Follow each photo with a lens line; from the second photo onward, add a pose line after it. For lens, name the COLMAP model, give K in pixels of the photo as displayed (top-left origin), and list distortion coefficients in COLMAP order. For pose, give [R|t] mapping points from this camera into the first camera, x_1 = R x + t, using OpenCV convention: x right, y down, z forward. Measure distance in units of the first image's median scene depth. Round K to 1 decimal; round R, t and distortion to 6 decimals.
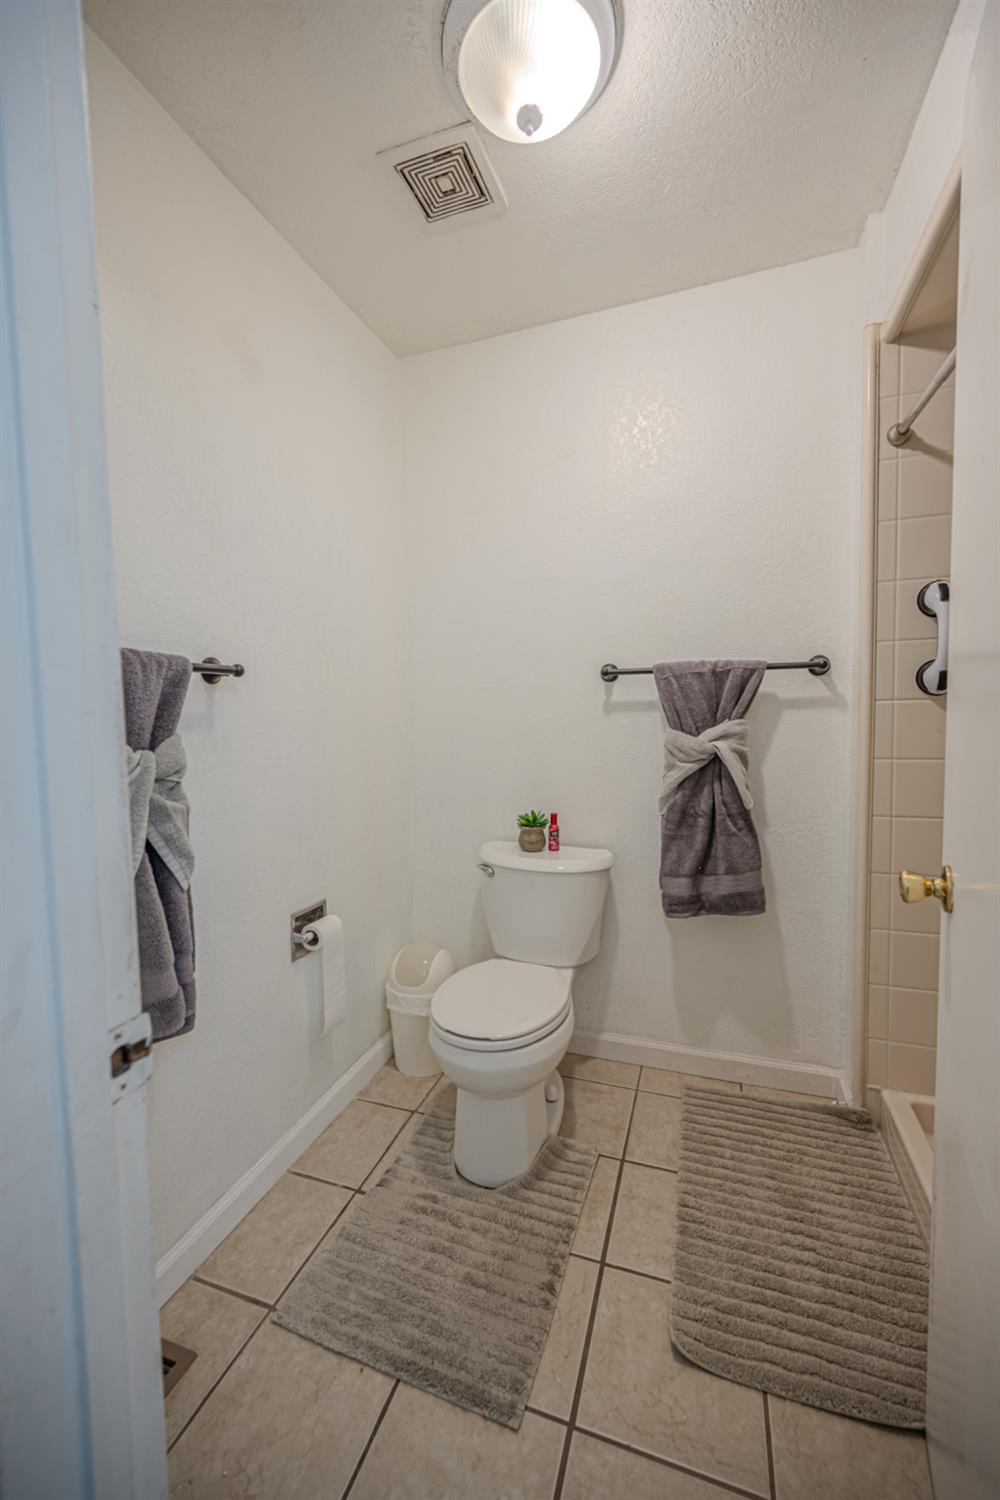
lens RADIAL K [[615.8, 0, 500.0], [0, 615.8, 750.0], [0, 0, 1]] dist [0.000231, -0.000082]
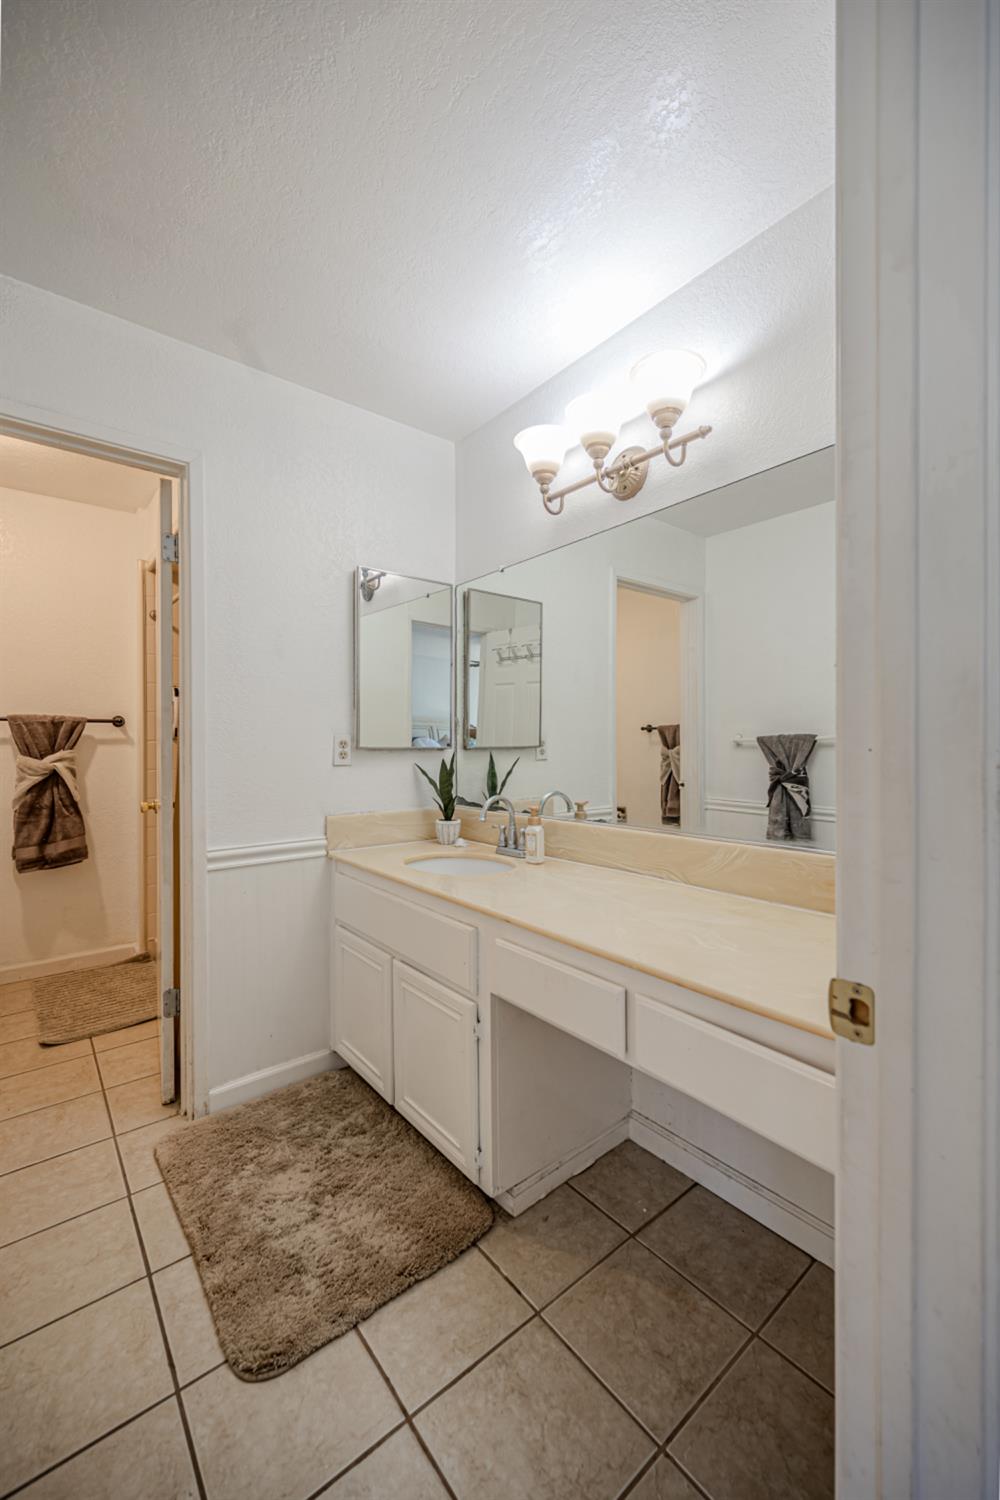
lens RADIAL K [[615.8, 0, 500.0], [0, 615.8, 750.0], [0, 0, 1]] dist [0.000231, -0.000082]
pose [[0.545838, 0.011646, 0.837810, -0.403832], [0.042389, 0.998239, -0.041493, 0.073618], [-0.836818, 0.058163, 0.544383, -0.958294]]
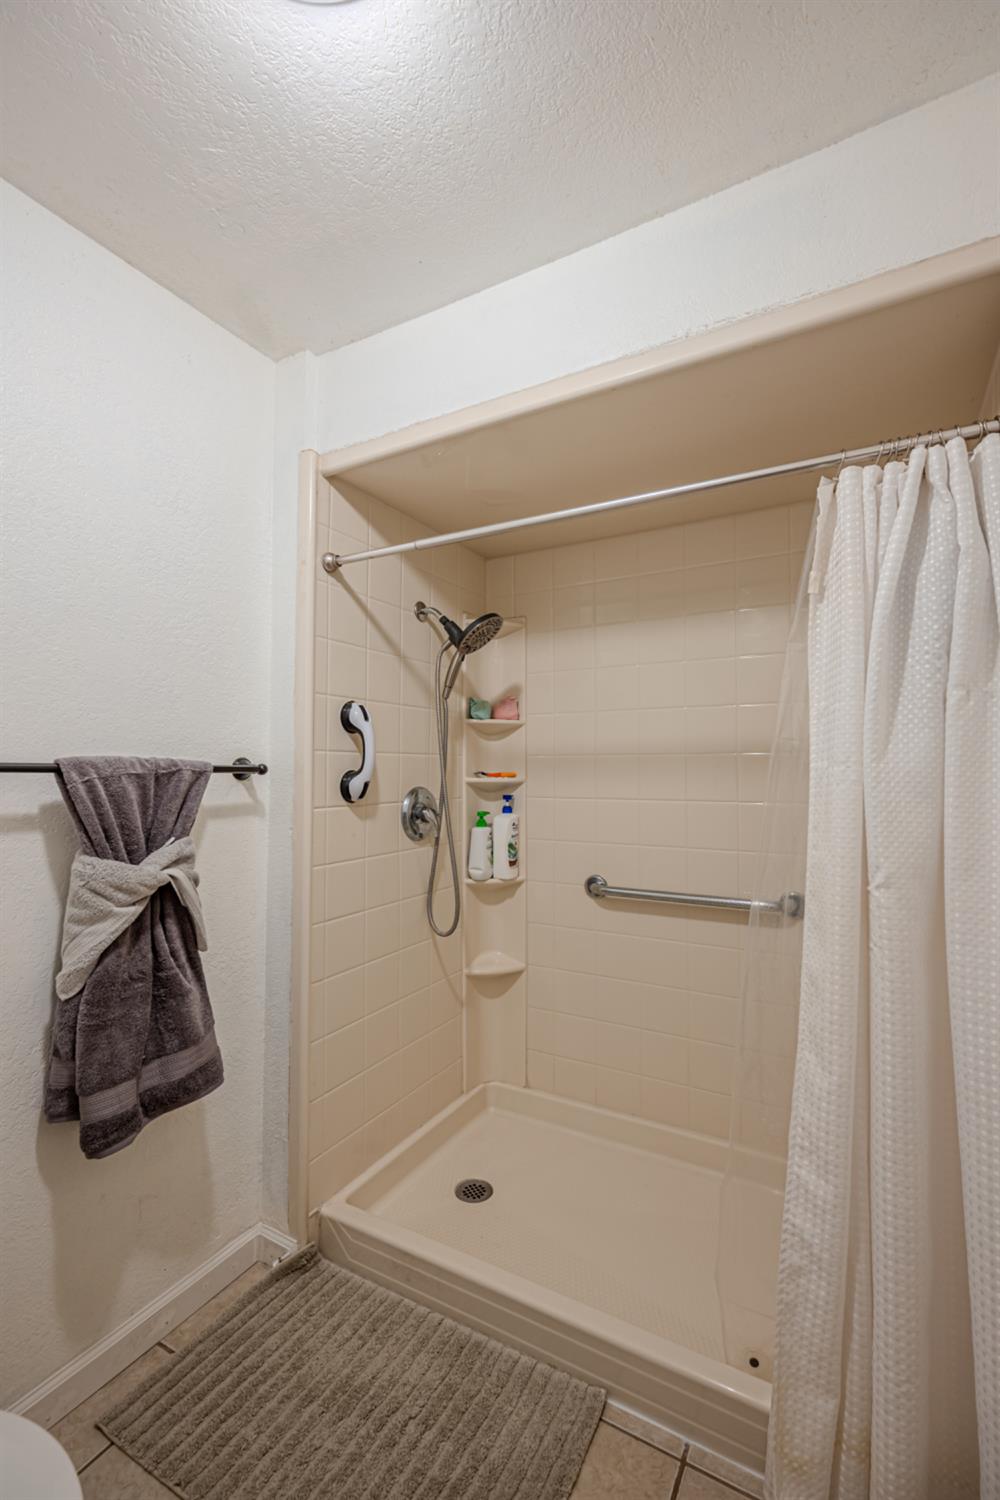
lens RADIAL K [[636.3, 0, 500.0], [0, 636.3, 750.0], [0, 0, 1]] dist [-0.000295, 0.000049]
pose [[0.169728, 0.052016, 0.984117, -0.333980], [0.060774, 0.996153, -0.063134, -0.082611], [-0.983615, 0.070524, 0.165914, 0.470739]]
